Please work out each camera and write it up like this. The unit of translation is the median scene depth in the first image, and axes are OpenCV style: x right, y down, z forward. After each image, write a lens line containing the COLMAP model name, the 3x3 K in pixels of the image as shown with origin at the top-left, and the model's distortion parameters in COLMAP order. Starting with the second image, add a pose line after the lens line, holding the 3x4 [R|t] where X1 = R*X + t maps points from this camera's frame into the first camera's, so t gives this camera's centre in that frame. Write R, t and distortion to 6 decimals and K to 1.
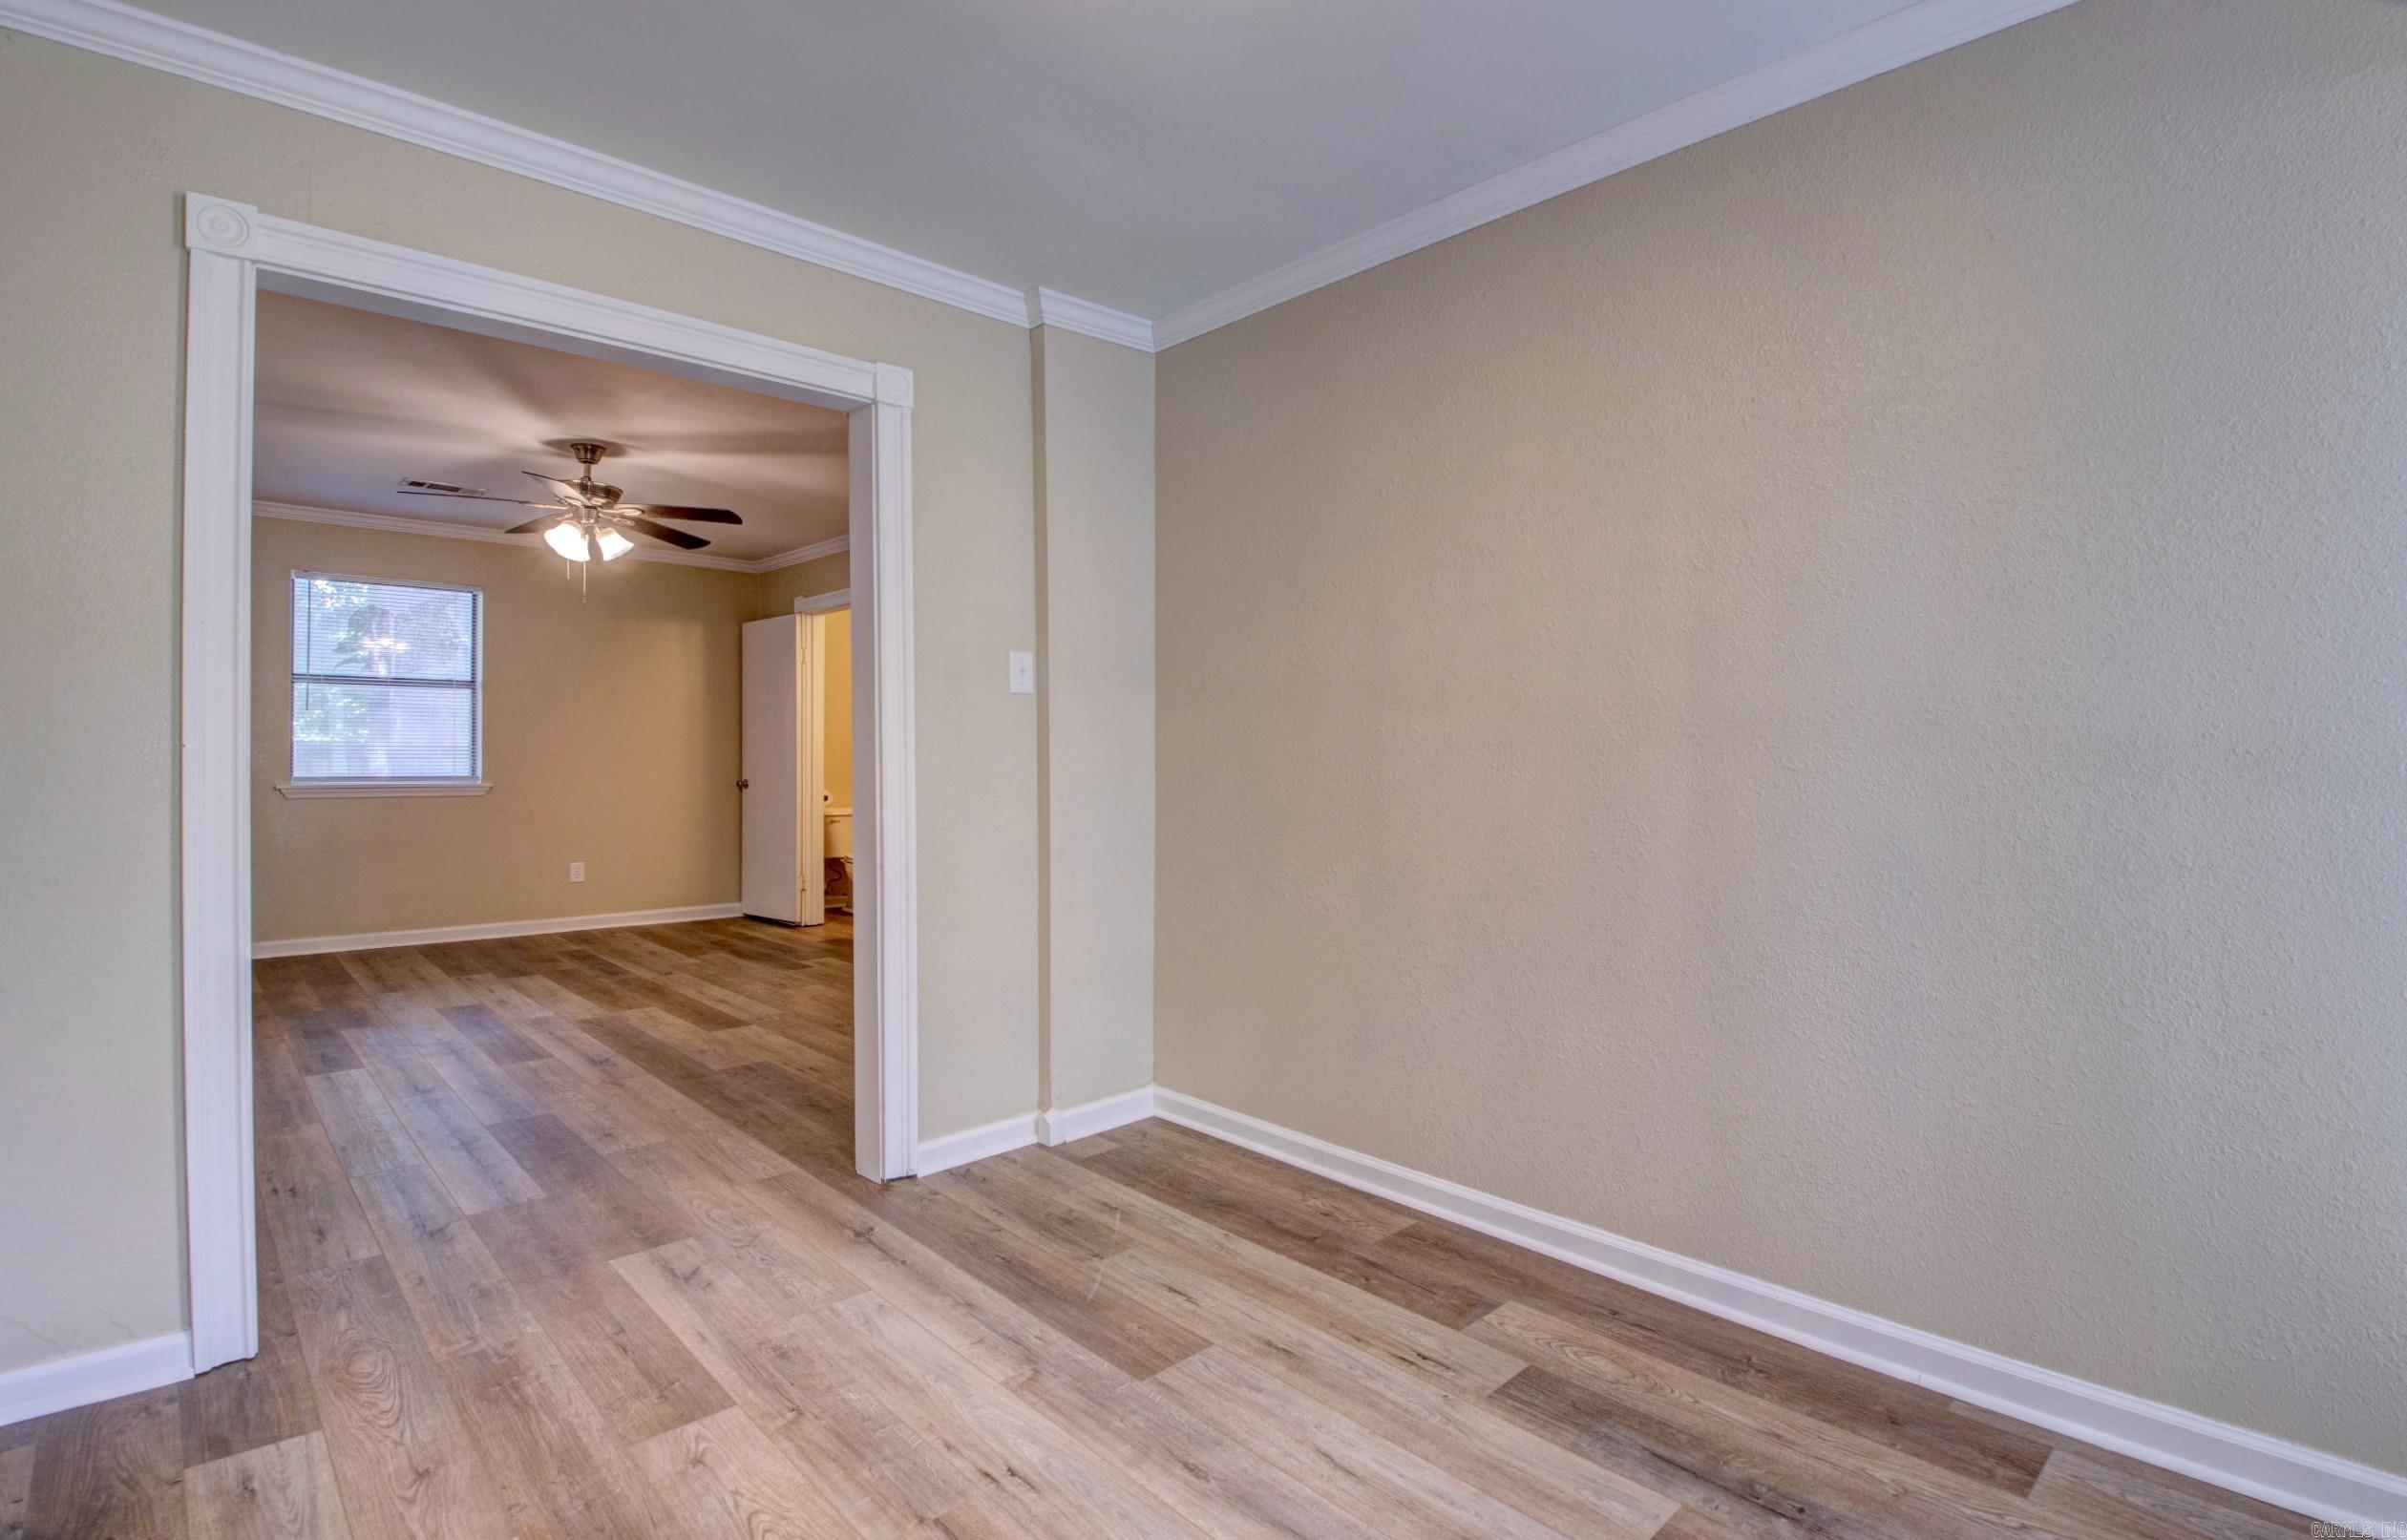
lens RADIAL K [[1190.1, 0, 1189.8], [0, 1190.1, 753.8], [0, 0, 1]] dist [0.015256, -0.001999]
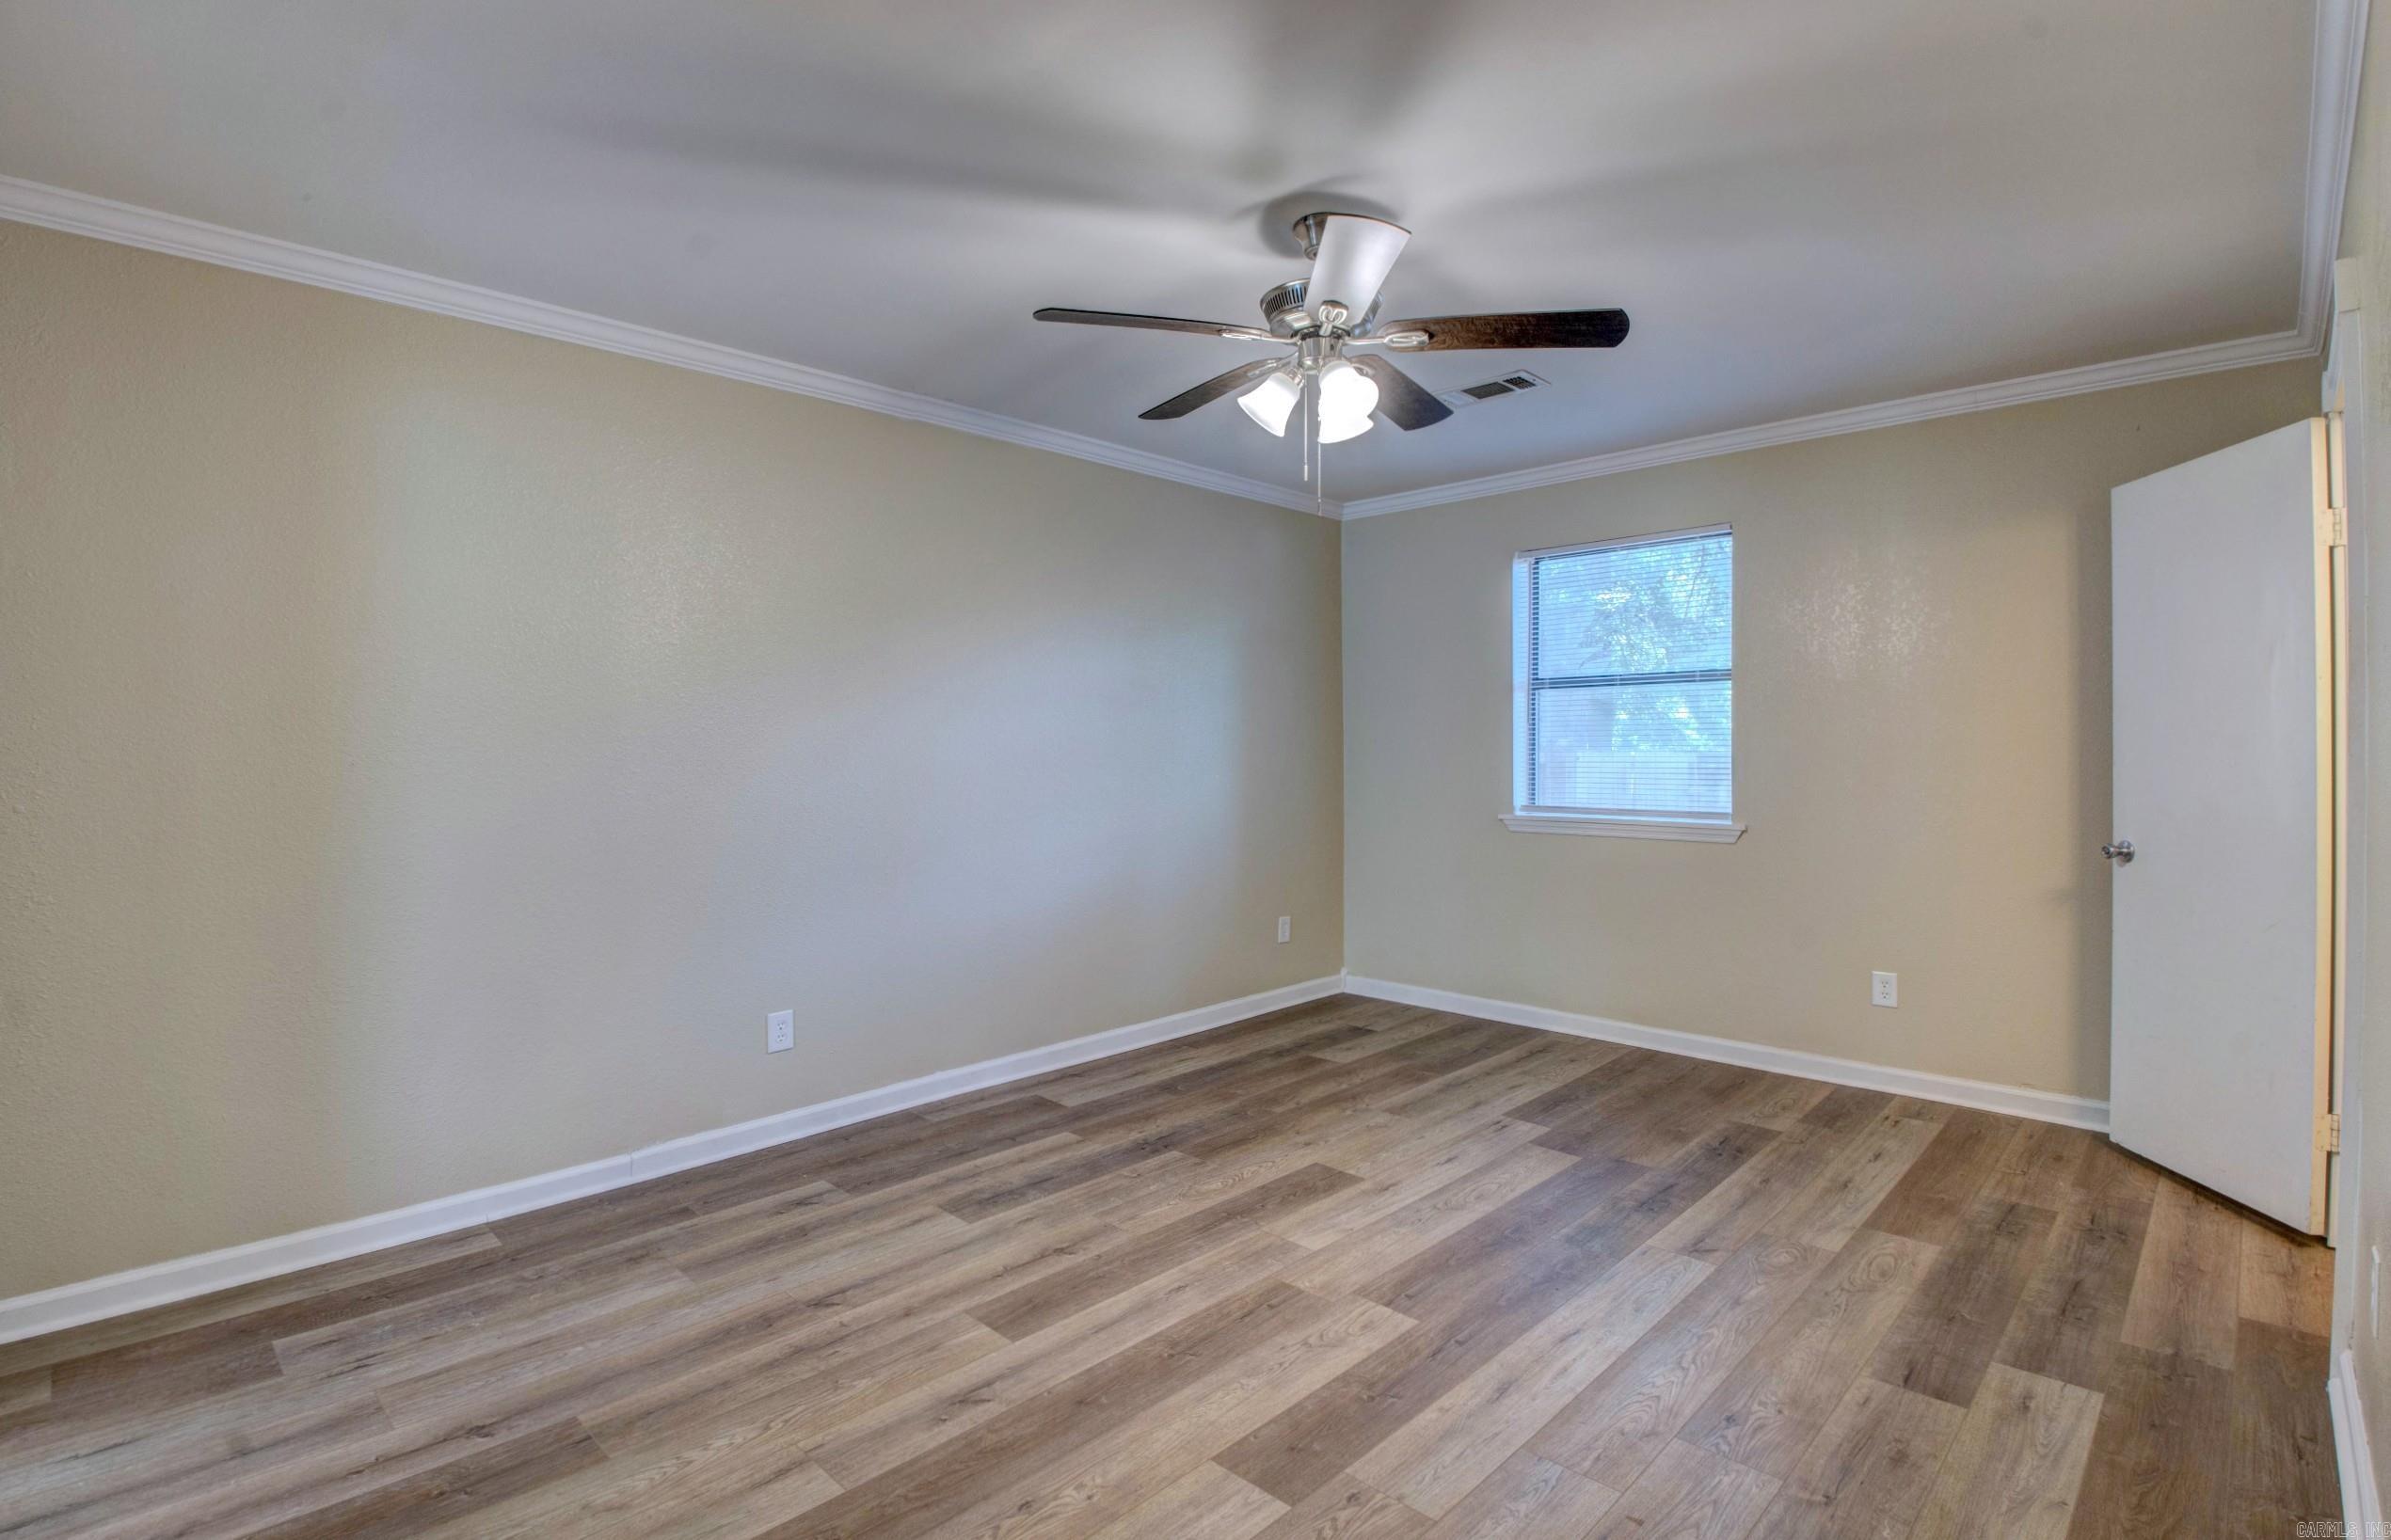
lens RADIAL K [[1121.7, 0, 1186.7], [0, 1121.7, 766.4], [0, 0, 1]] dist [0.014418, -0.021297]
pose [[0.072953, 0.003939, -0.997328, -0.002157], [0.006900, 0.999966, 0.004454, -0.012281], [0.997312, -0.007206, 0.072923, 0.701706]]
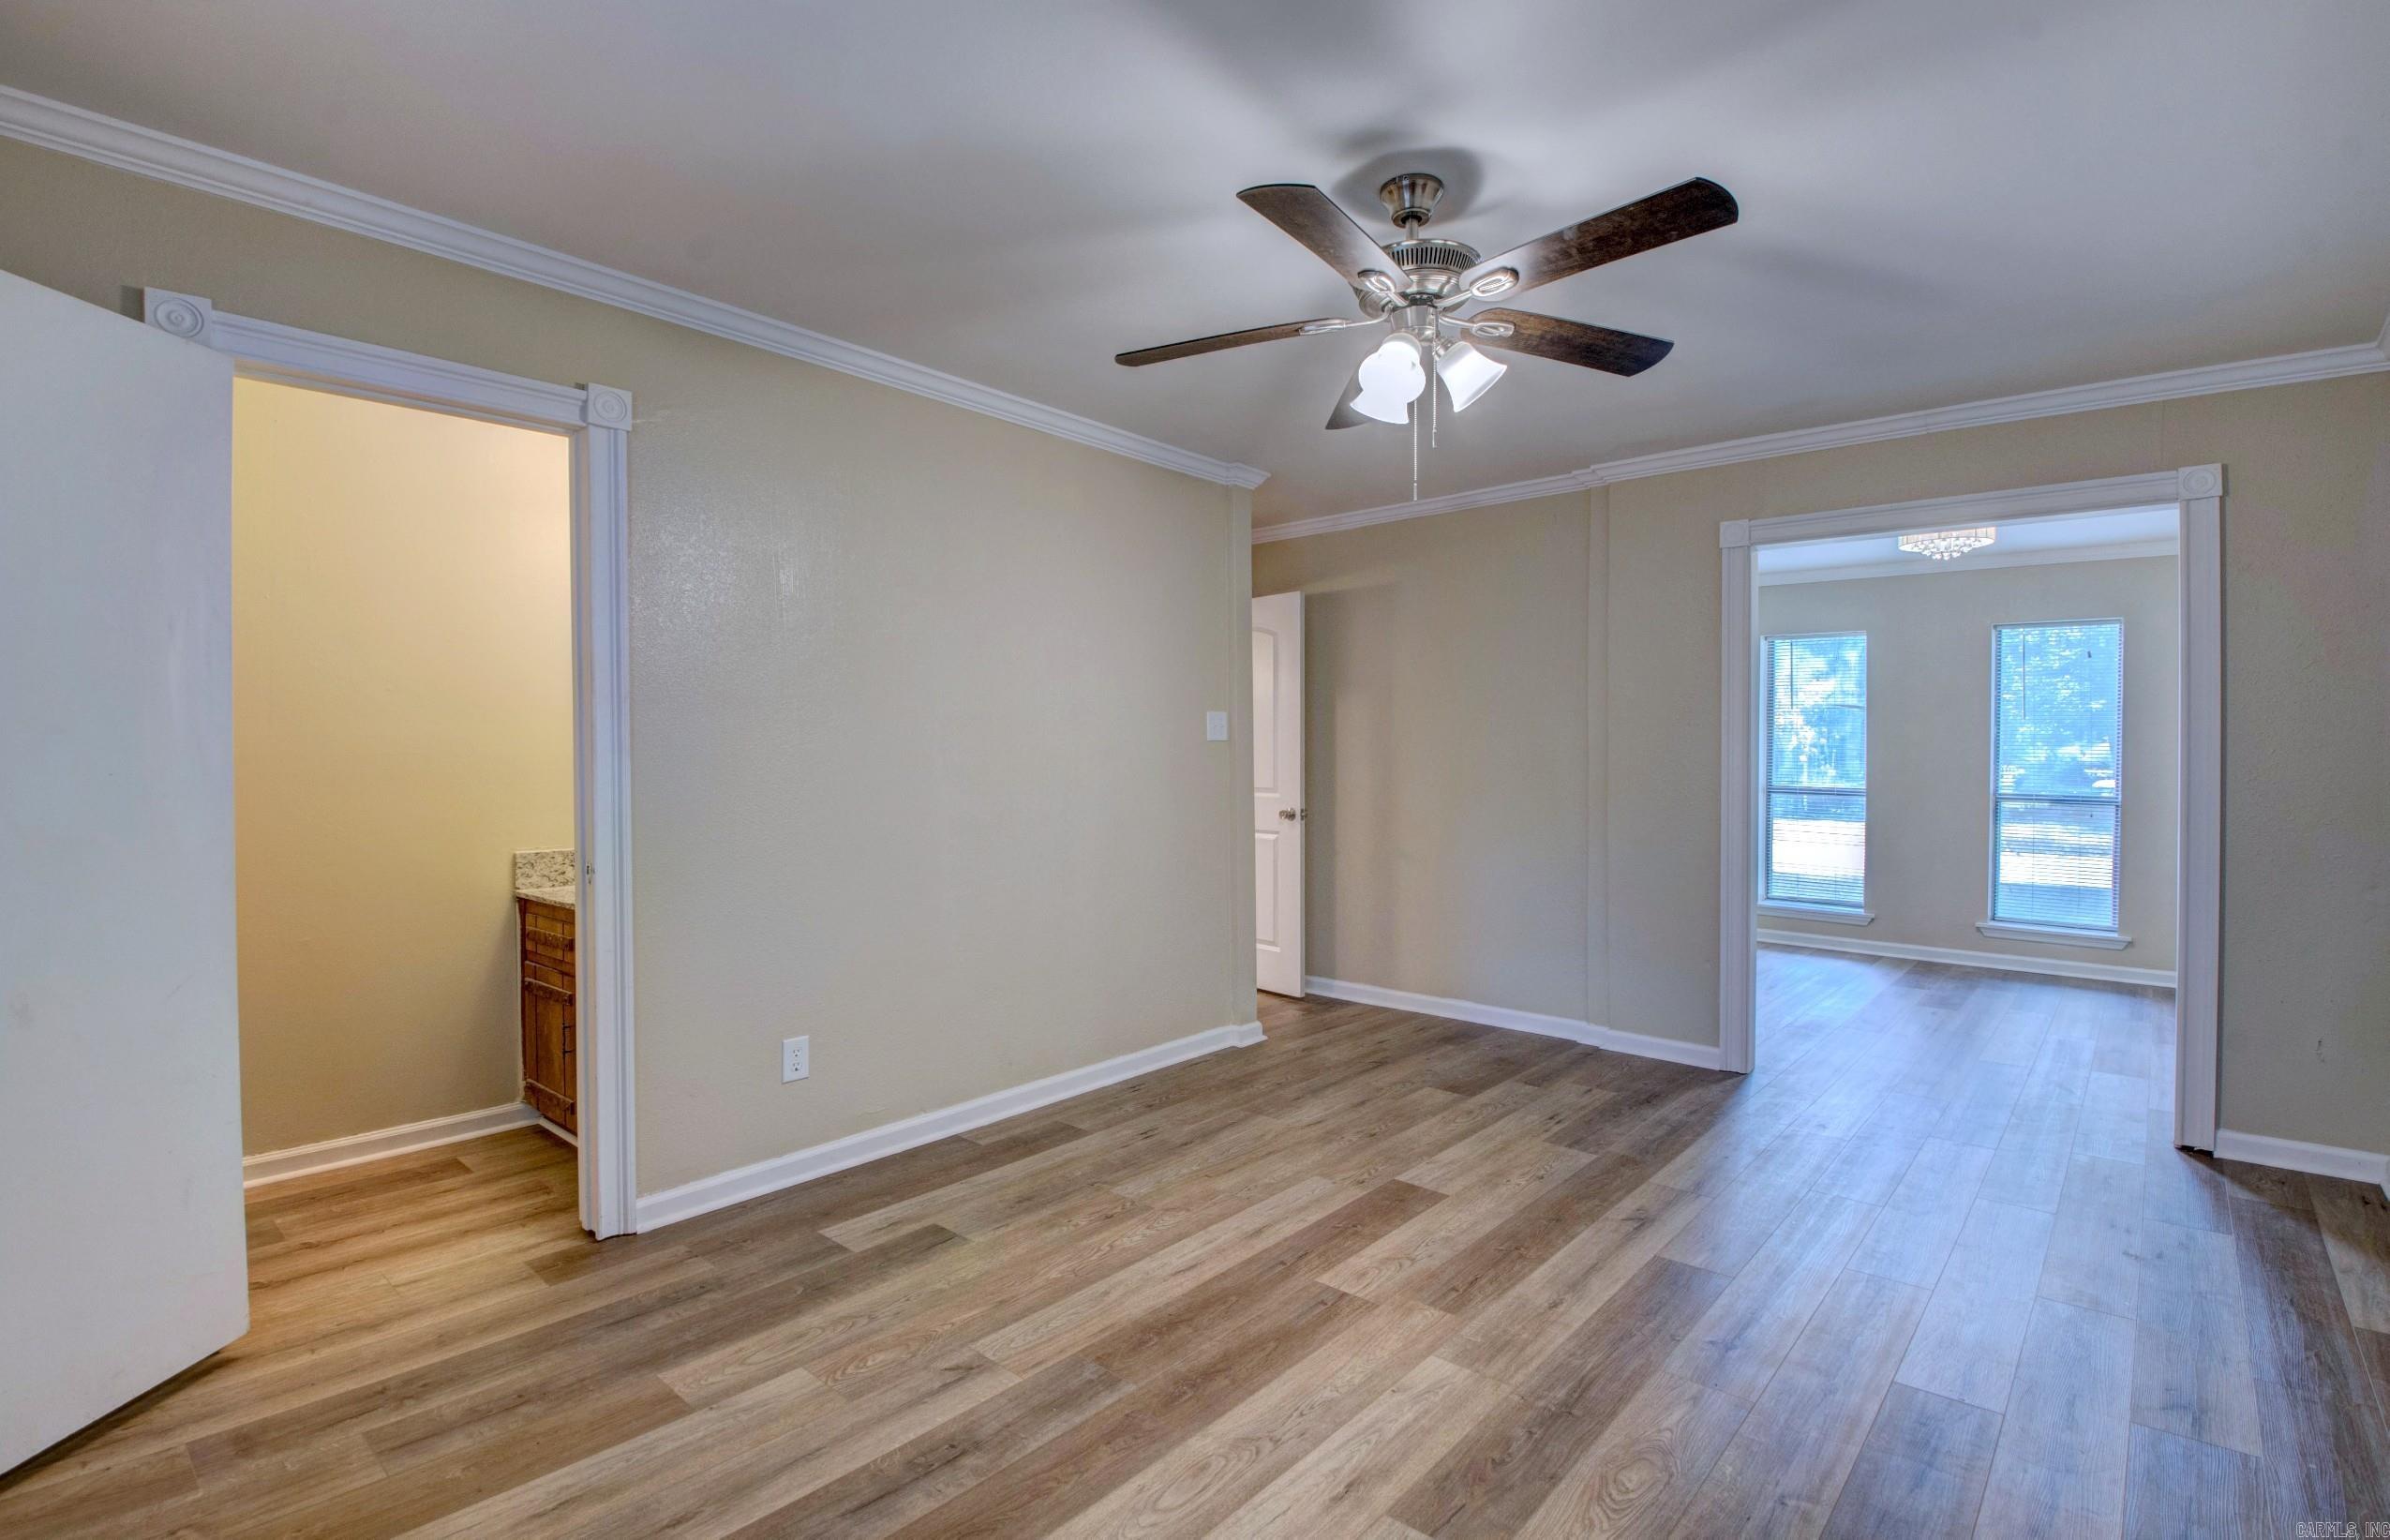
lens RADIAL K [[1121.4, 0, 1187.6], [0, 1121.4, 756.3], [0, 0, 1]] dist [0.014418, -0.021297]
pose [[-0.120252, -0.002908, 0.992739, -0.744213], [-0.008031, 0.999966, 0.001956, -0.015875], [-0.992711, -0.007738, -0.120271, 0.895166]]
